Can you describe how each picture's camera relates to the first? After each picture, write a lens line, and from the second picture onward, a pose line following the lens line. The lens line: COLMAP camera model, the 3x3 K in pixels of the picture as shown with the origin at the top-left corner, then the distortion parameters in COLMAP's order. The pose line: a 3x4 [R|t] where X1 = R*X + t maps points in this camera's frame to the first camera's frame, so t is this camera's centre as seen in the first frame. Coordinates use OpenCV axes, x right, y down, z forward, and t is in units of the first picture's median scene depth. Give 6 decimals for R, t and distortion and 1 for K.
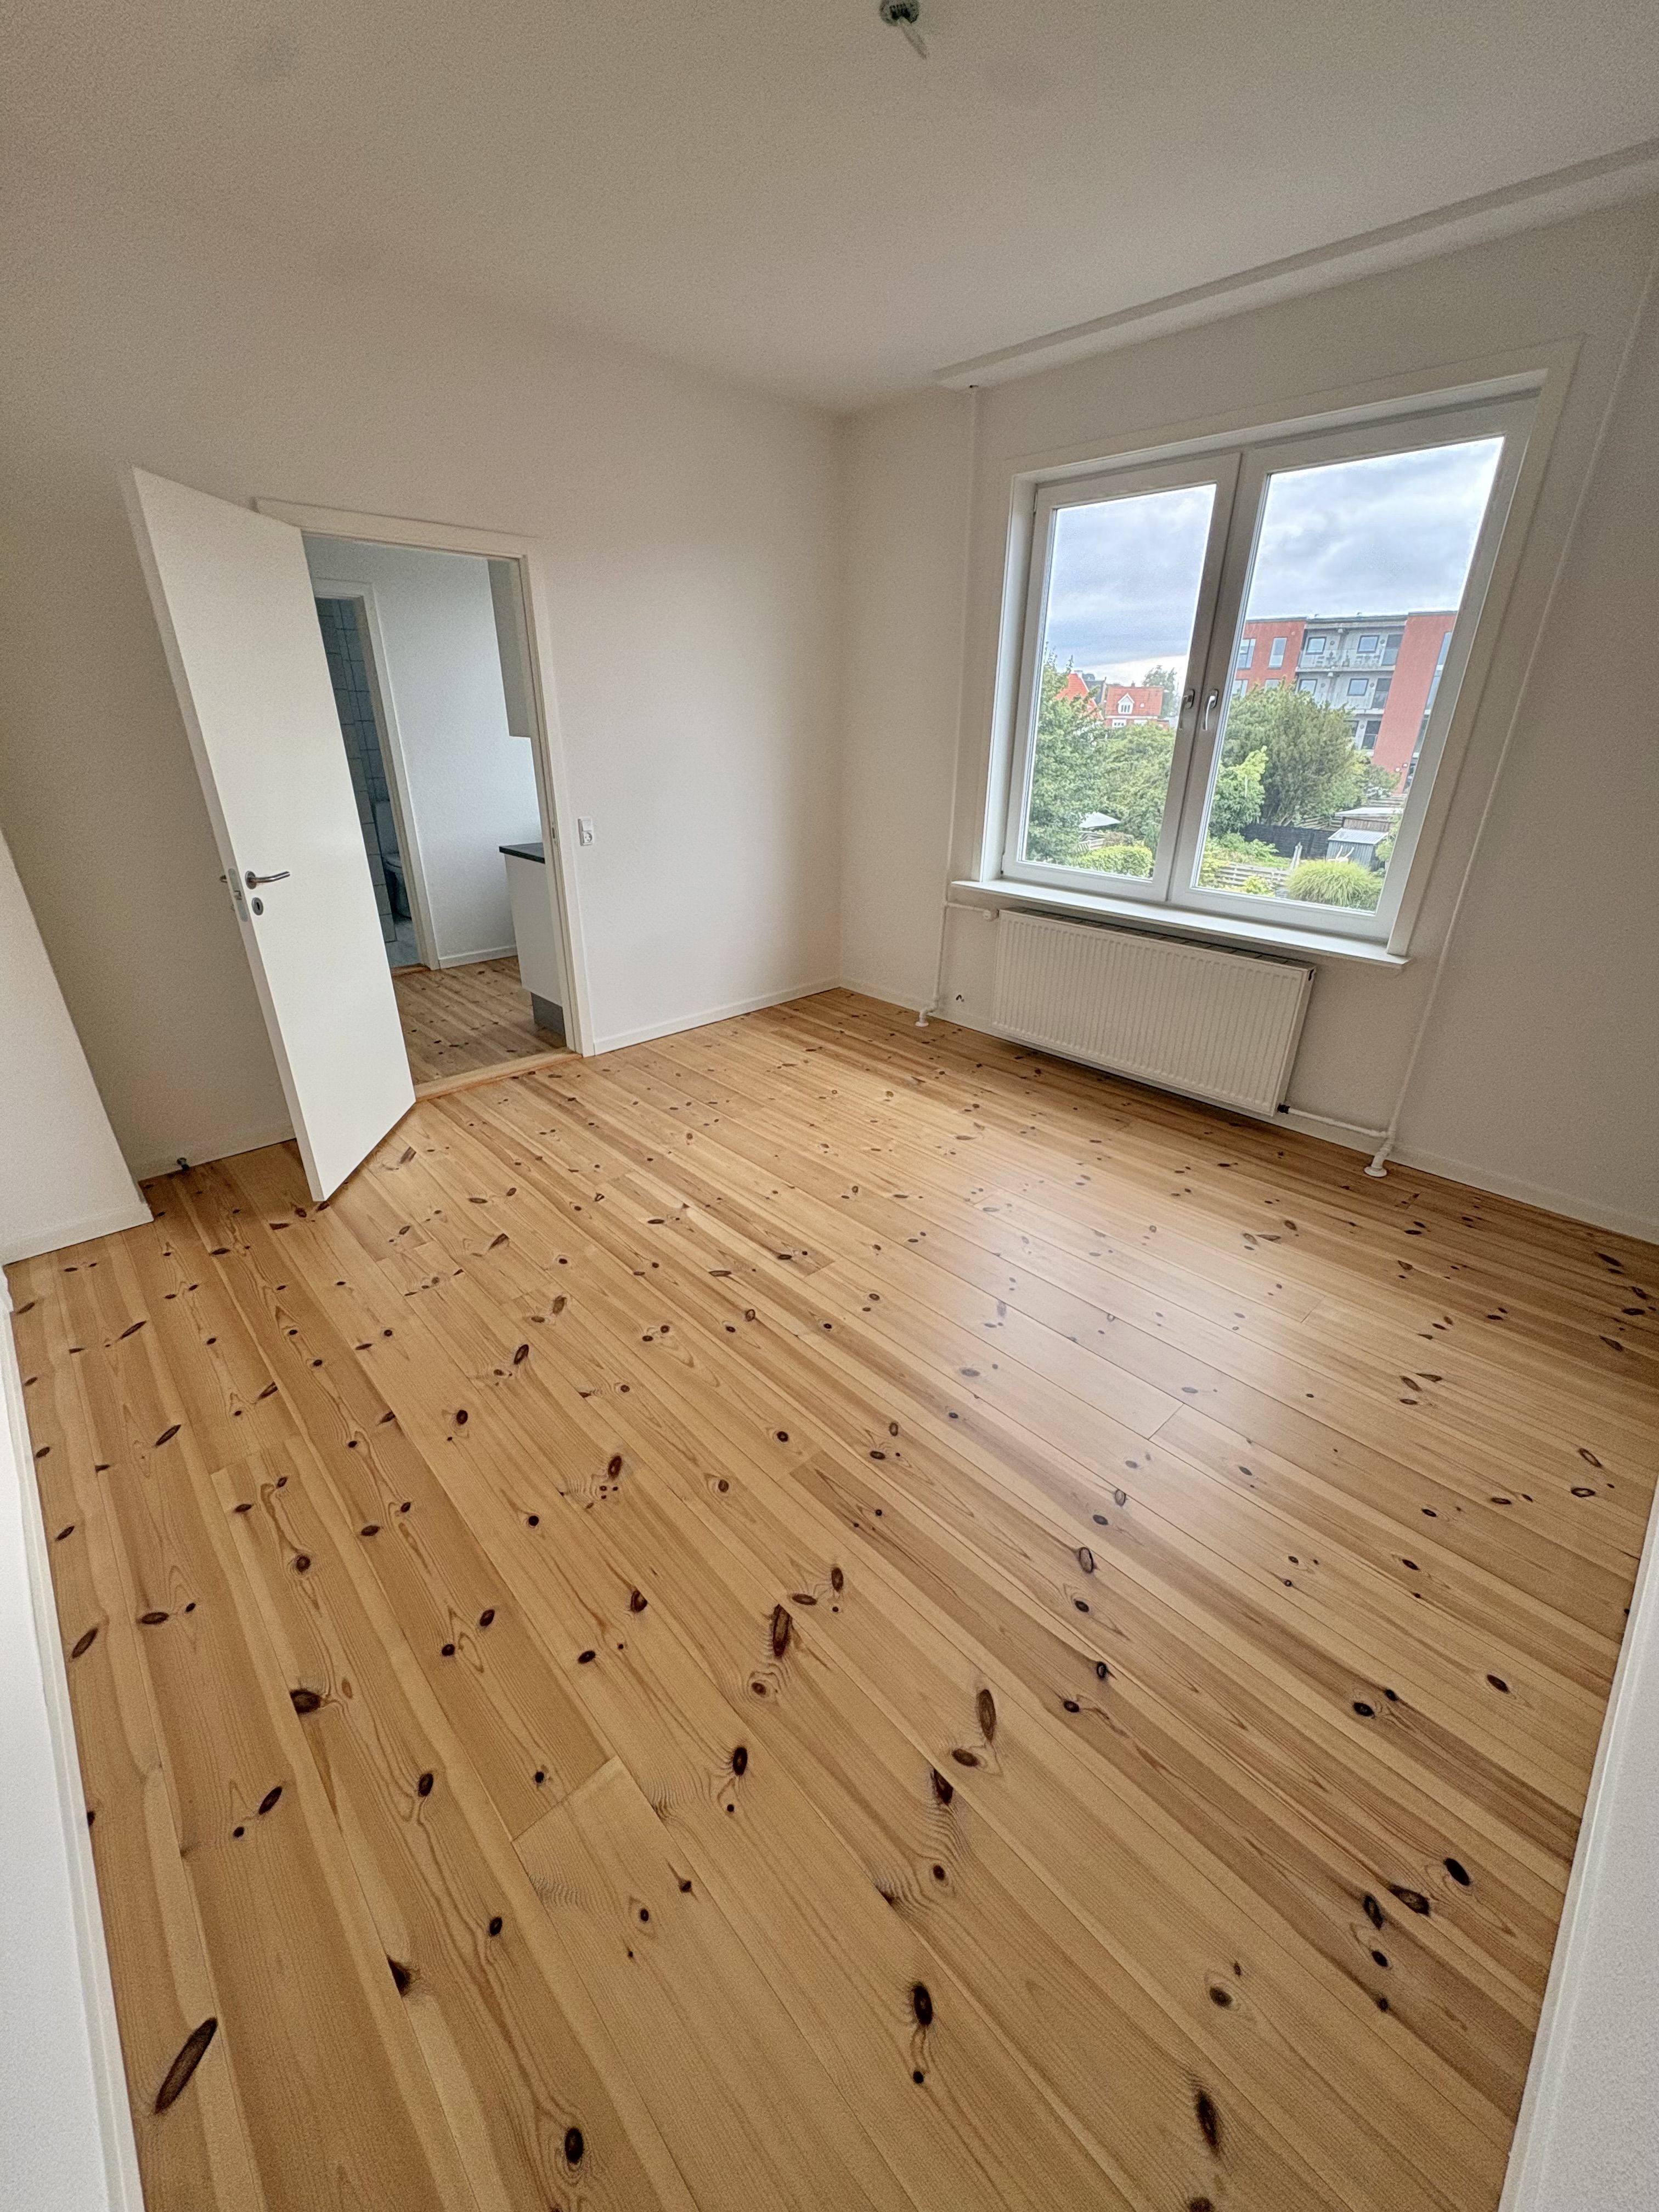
lens RADIAL K [[878.7, 0, 847.9], [0, 878.7, 1112.8], [0, 0, 1]] dist [0.000049, 0.000190]
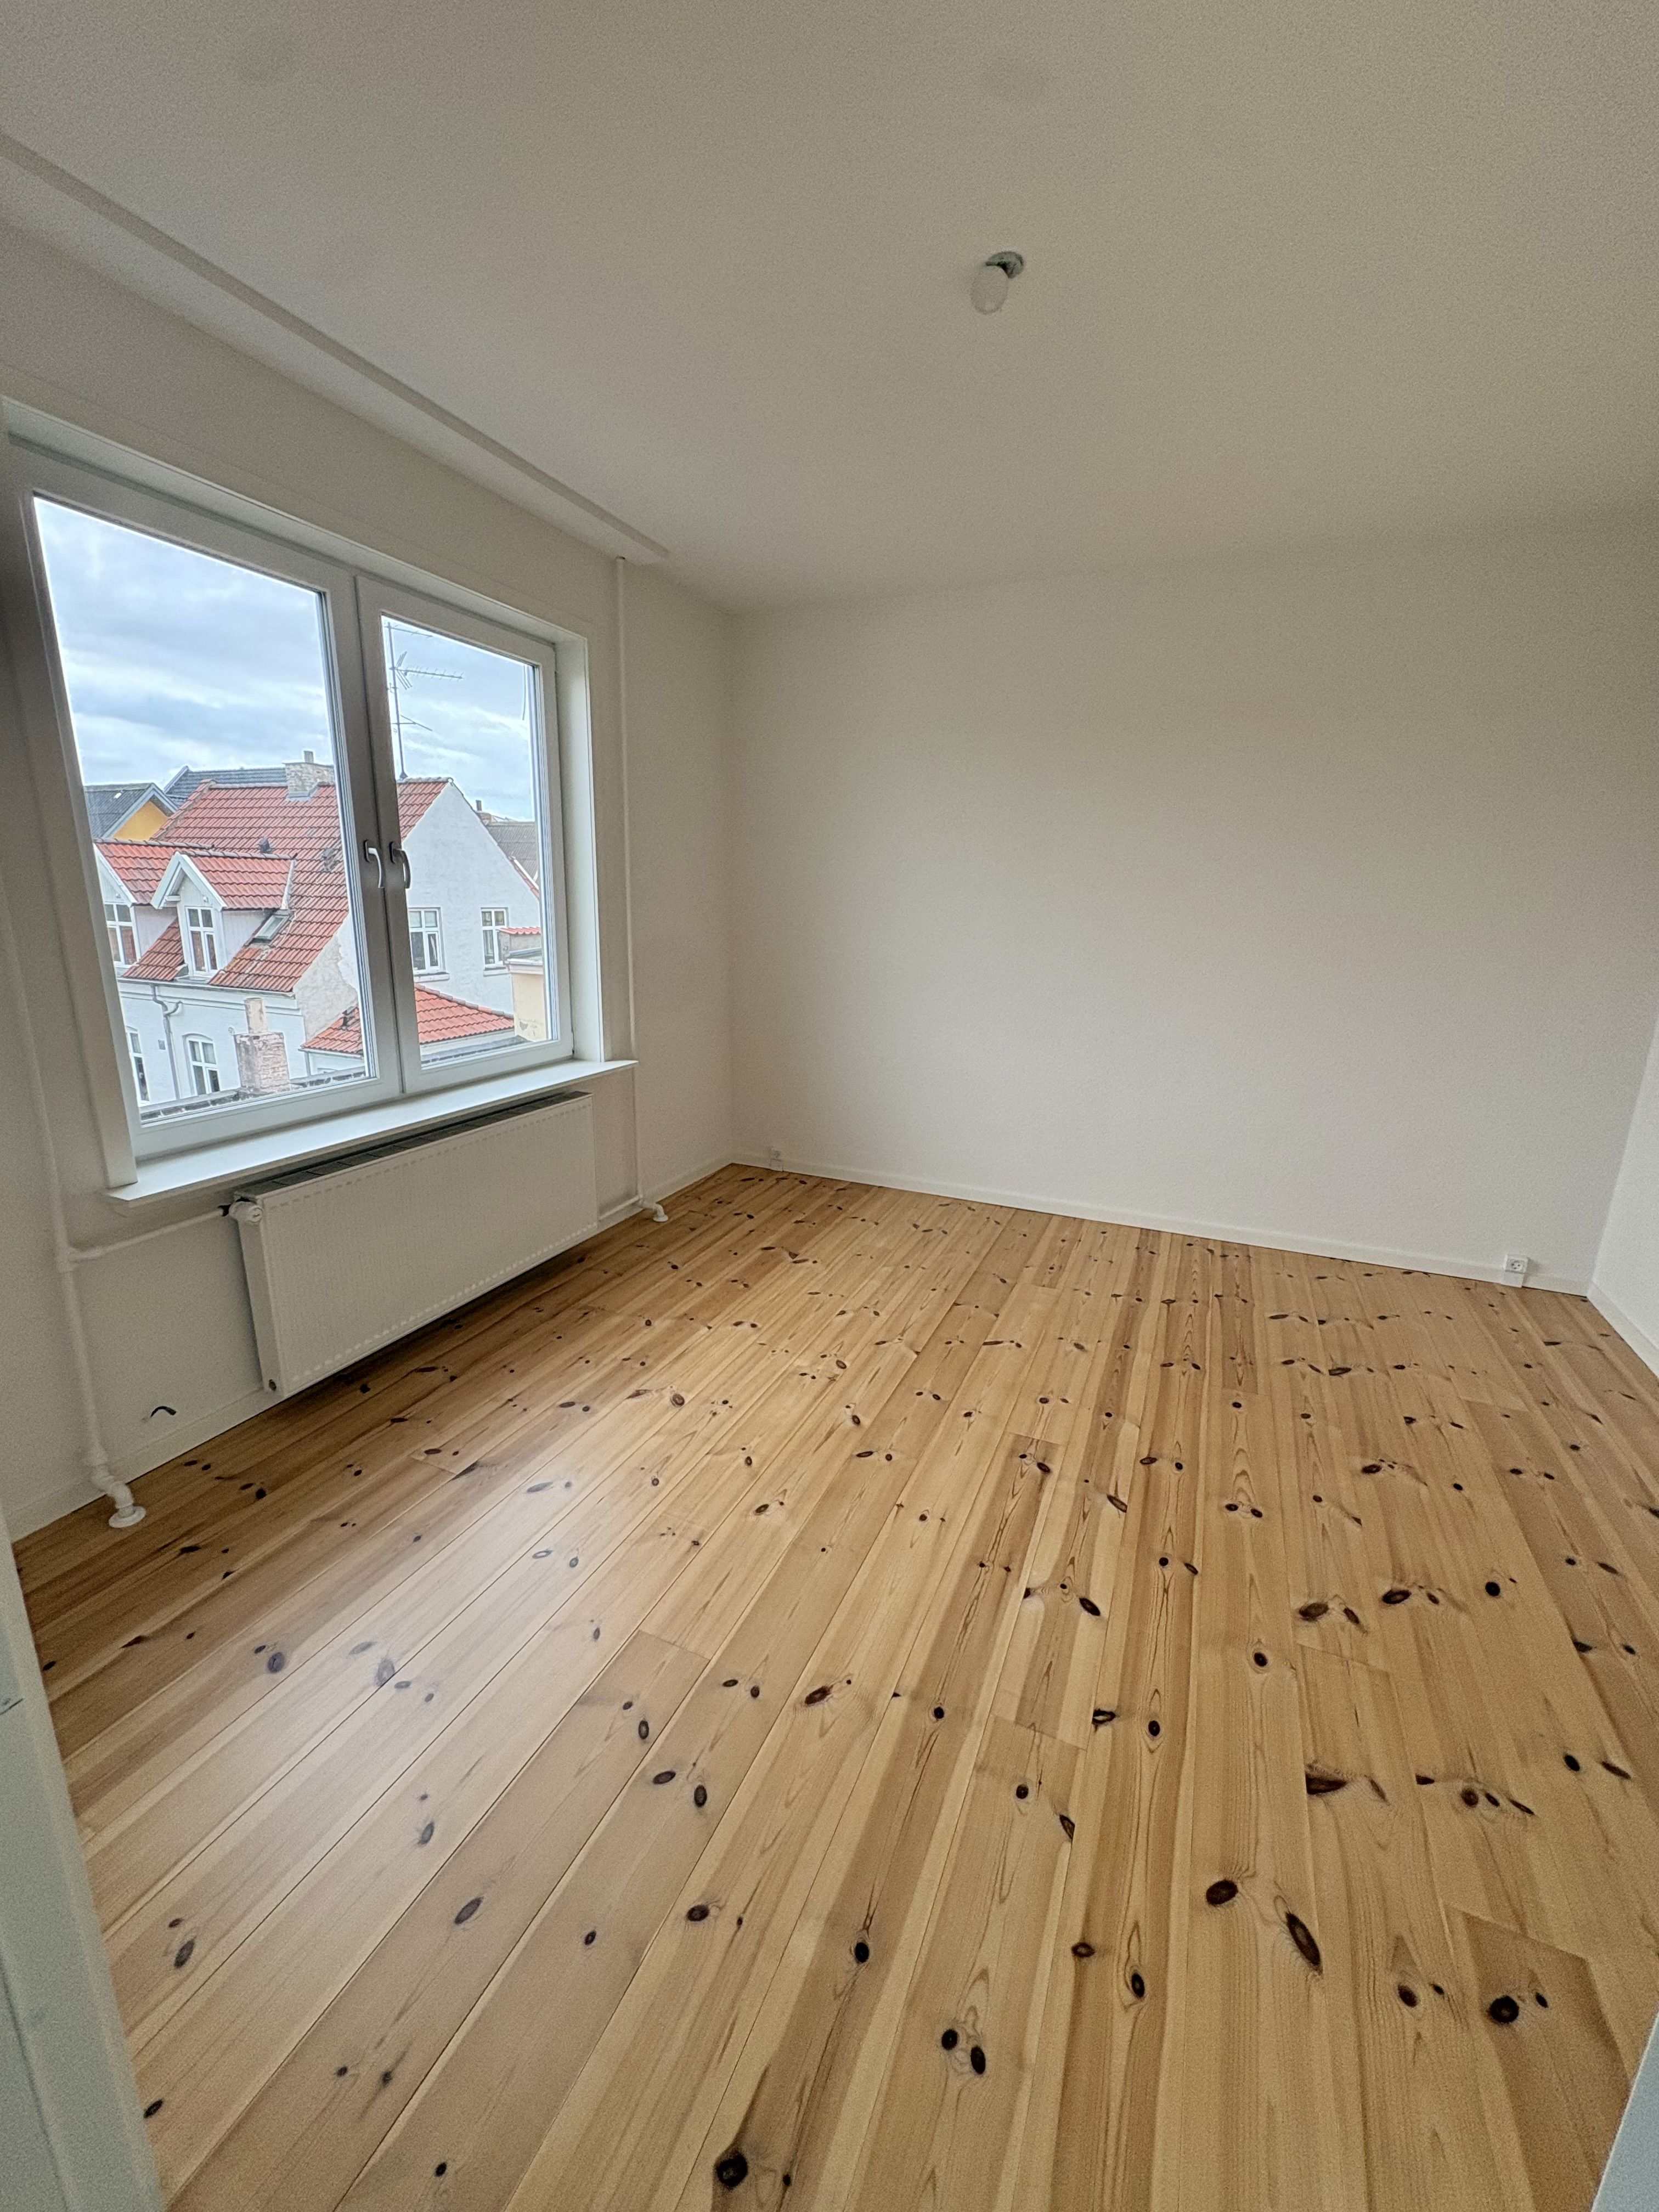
lens RADIAL K [[878.7, 0, 821.1], [0, 878.7, 1106.5], [0, 0, 1]] dist [0.000049, 0.000190]
pose [[-0.373890, -0.238093, 0.896392, -0.843870], [0.363923, 0.851317, 0.377915, -0.677443], [-0.853092, 0.467517, -0.231651, 1.504957]]
